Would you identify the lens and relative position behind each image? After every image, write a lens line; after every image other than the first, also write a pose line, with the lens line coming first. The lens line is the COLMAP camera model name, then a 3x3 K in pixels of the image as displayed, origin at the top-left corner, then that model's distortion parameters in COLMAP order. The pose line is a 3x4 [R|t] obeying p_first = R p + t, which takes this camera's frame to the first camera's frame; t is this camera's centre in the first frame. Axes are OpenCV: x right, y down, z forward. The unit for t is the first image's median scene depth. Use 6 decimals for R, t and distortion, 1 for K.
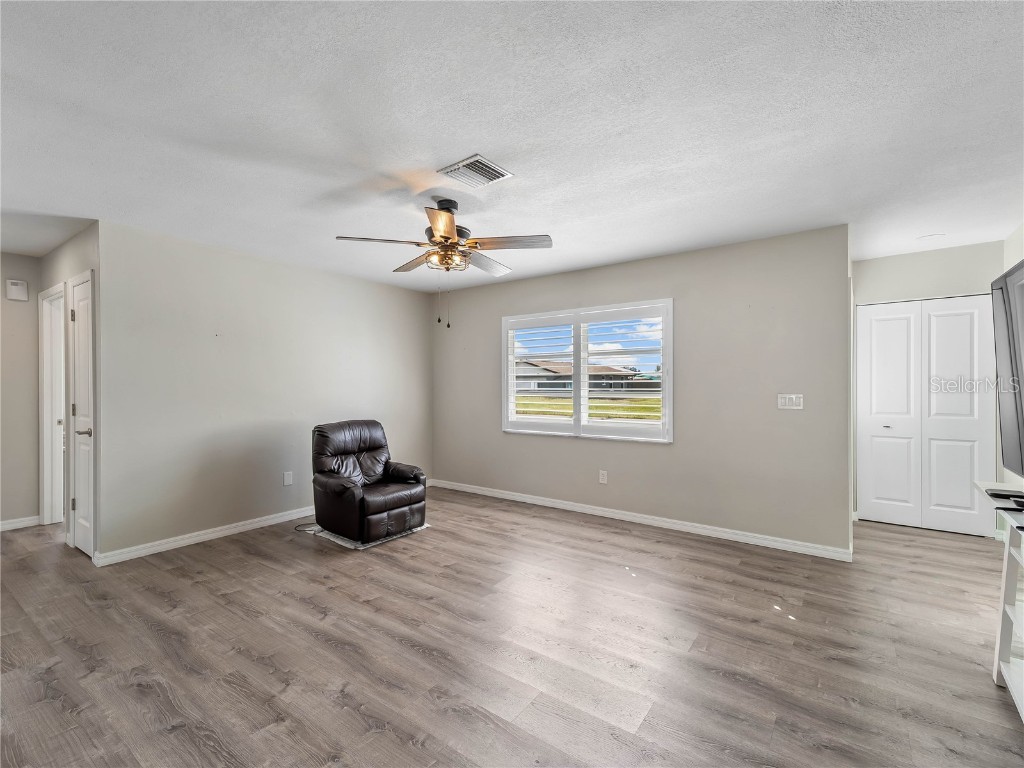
lens RADIAL K [[461.4, 0, 512.0], [0, 461.4, 384.0], [0, 0, 1]] dist [0.037551, -0.008012]
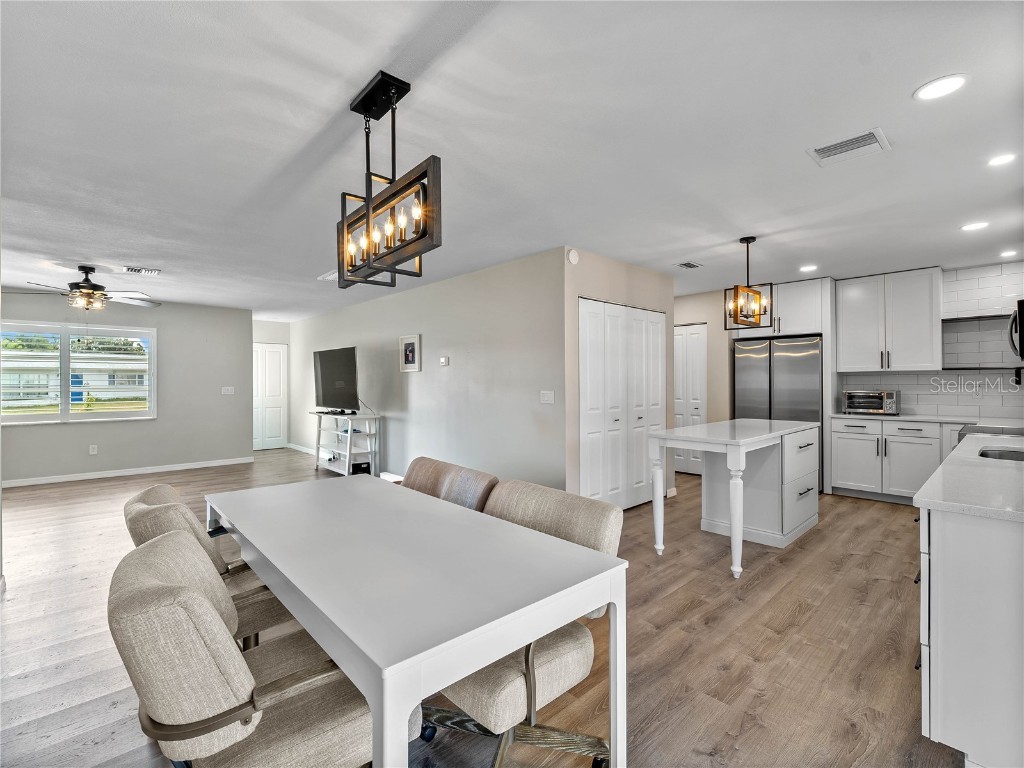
lens RADIAL K [[467.3, 0, 512.0], [0, 467.3, 384.0], [0, 0, 1]] dist [-0.001590, -0.000087]
pose [[0.185255, -0.003657, 0.982684, -1.105937], [-0.003100, 0.999986, 0.004305, -0.002690], [-0.982686, -0.003844, 0.185241, -0.552976]]
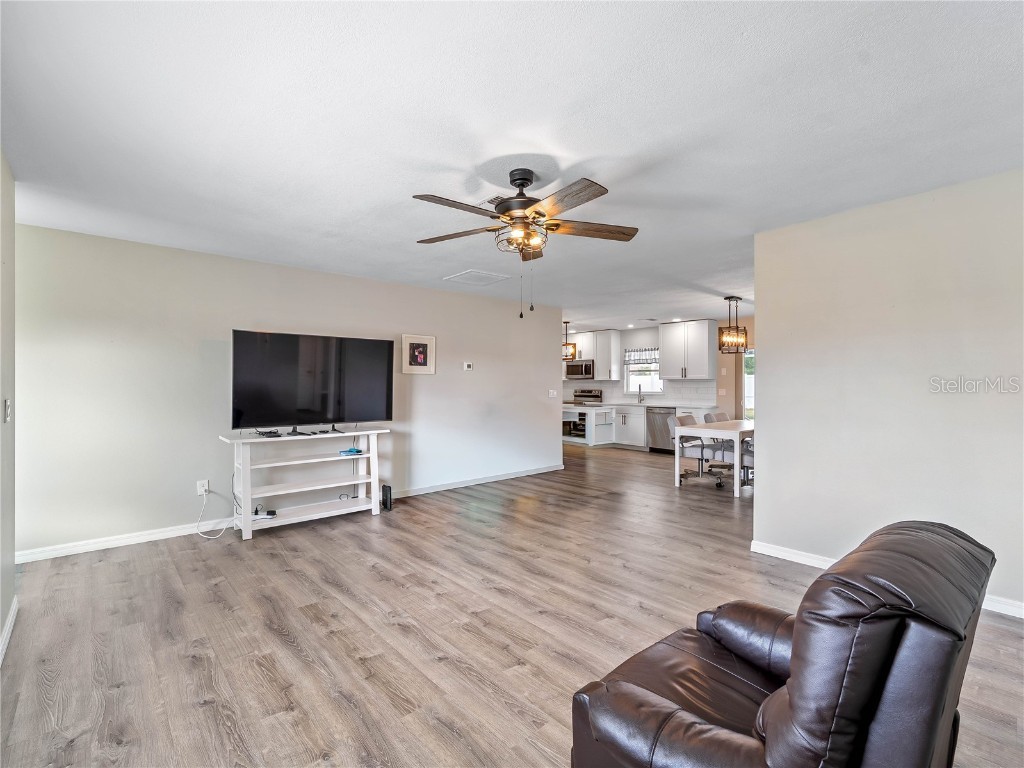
lens RADIAL K [[466.3, 0, 512.0], [0, 466.3, 384.0], [0, 0, 1]] dist [-0.001500, -0.001070]
pose [[-0.978146, 0.004196, 0.207875, -0.232133], [0.003217, 0.999982, -0.005048, 0.003829], [-0.207893, -0.004269, -0.978142, 1.434225]]
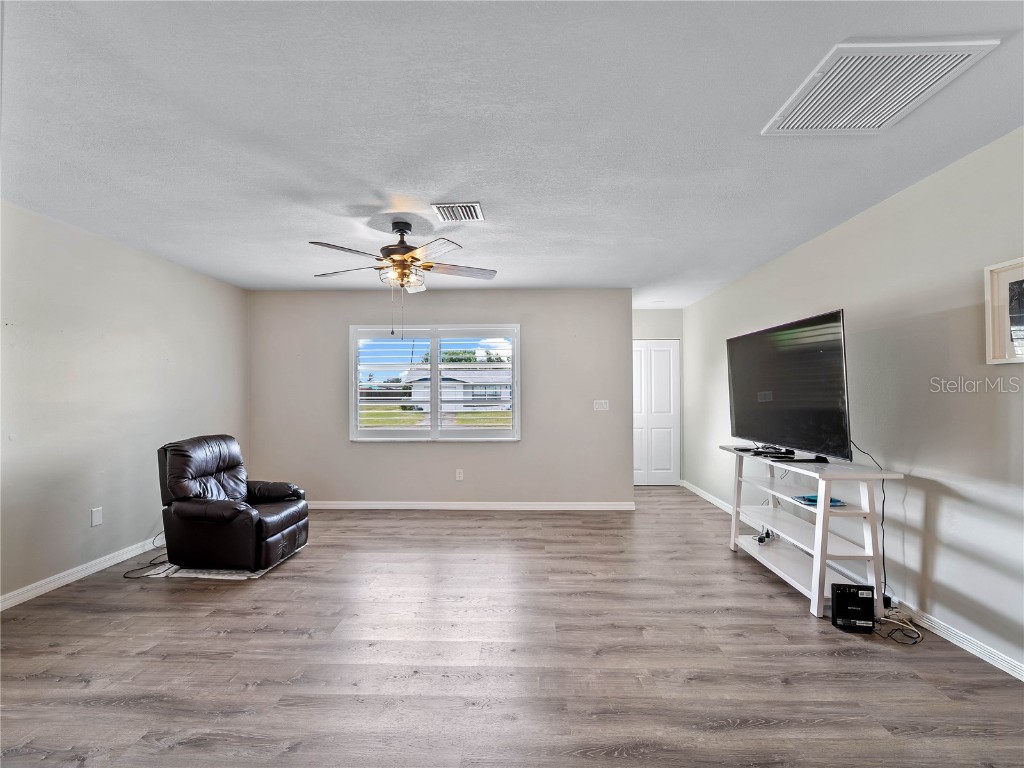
lens RADIAL K [[466.3, 0, 512.0], [0, 466.3, 384.0], [0, 0, 1]] dist [-0.001500, -0.001070]
pose [[0.823686, 0.011601, 0.566928, -0.417771], [-0.000486, 0.999805, -0.019753, 0.000804], [-0.567046, 0.015995, 0.823531, -0.020869]]
